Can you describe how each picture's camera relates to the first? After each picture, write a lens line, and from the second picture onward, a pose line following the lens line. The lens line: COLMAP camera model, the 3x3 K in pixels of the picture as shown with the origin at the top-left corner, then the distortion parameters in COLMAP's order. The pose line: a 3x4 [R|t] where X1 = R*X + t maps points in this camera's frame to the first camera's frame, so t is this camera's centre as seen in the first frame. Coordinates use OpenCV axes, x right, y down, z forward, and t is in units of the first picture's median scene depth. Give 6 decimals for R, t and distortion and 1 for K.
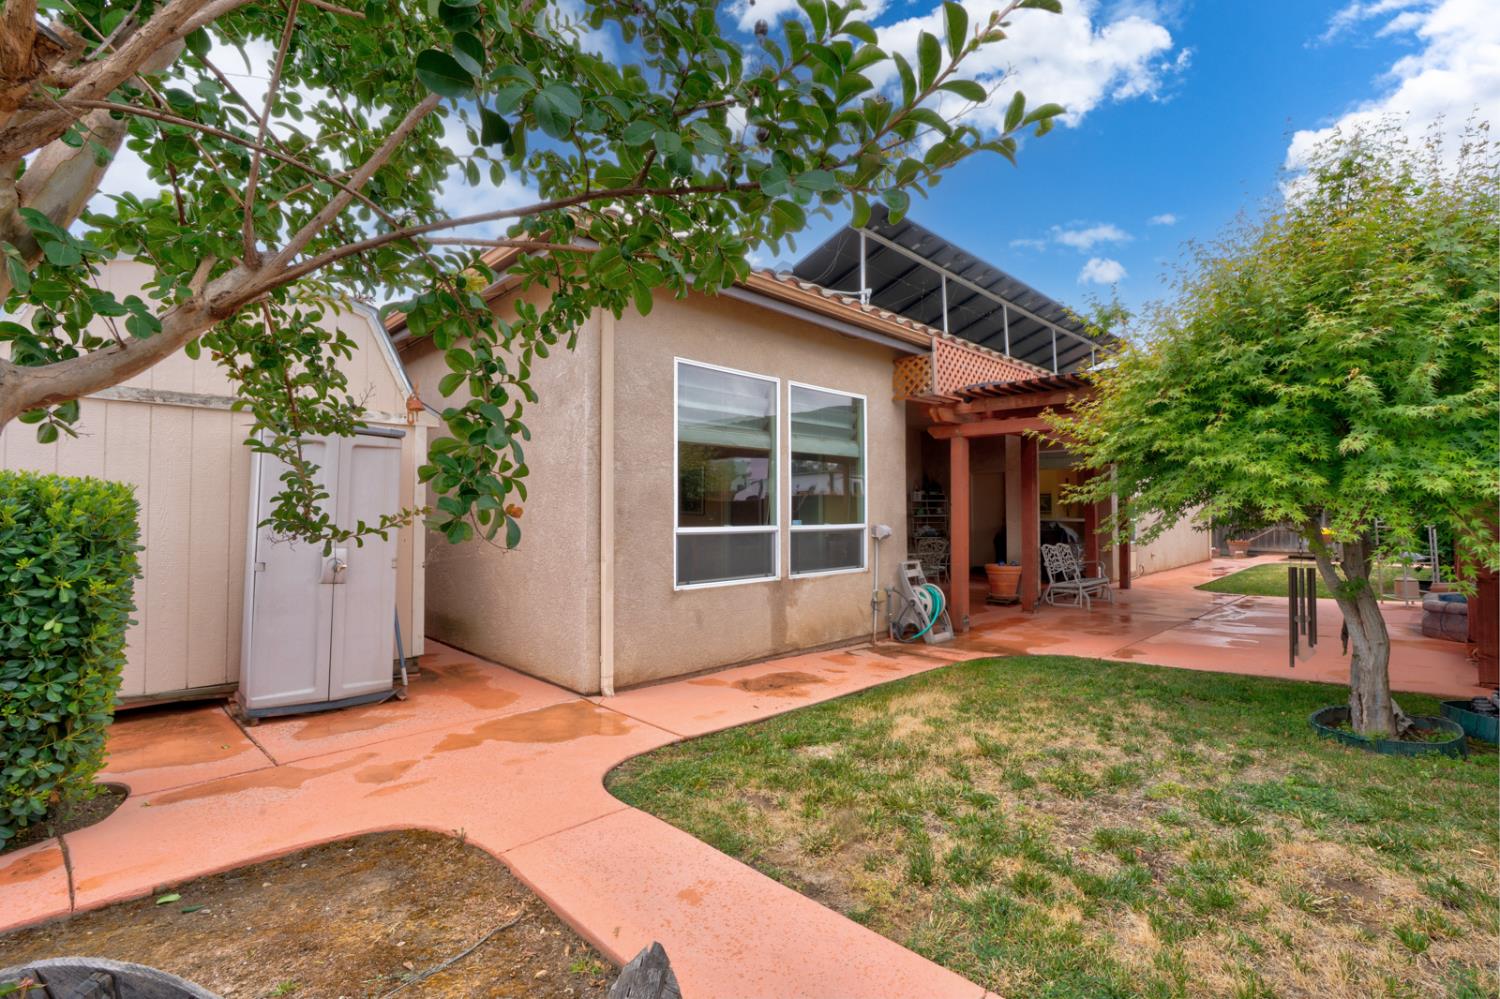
lens RADIAL K [[688.7, 0, 760.9], [0, 688.7, 497.5], [0, 0, 1]] dist [-0.009505, 0.002434]
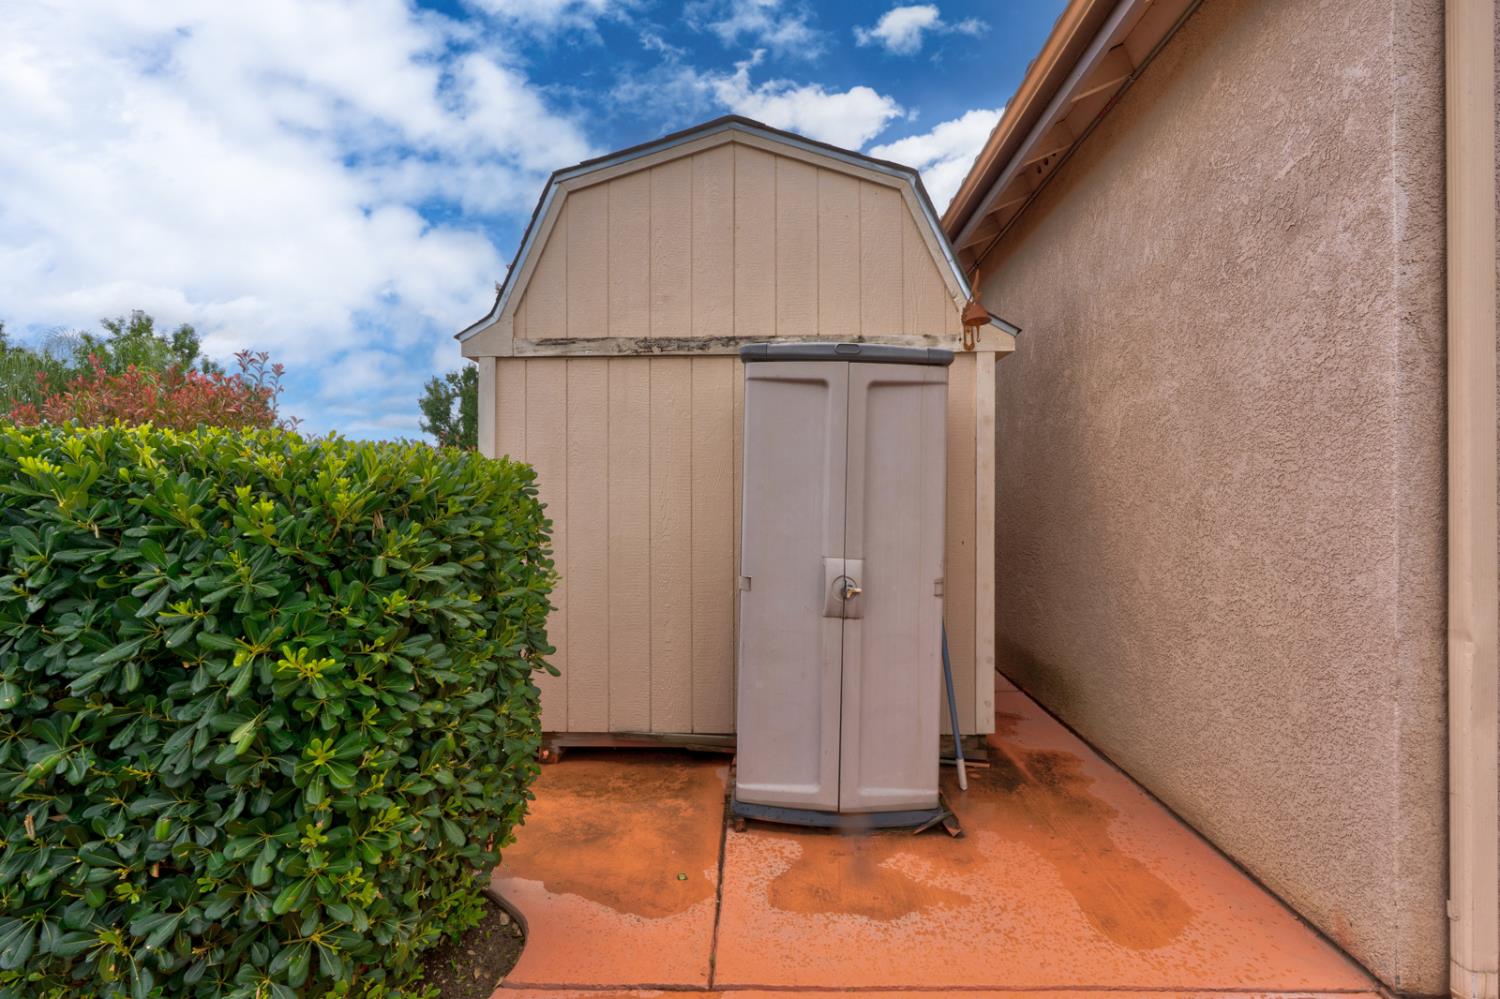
lens RADIAL K [[688.7, 0, 759.1], [0, 688.7, 495.4], [0, 0, 1]] dist [-0.009505, 0.002434]
pose [[0.688616, 0.000359, -0.725127, -0.222660], [0.020438, 0.999593, 0.019904, 0.005719], [0.724839, -0.028527, 0.688328, 0.500785]]
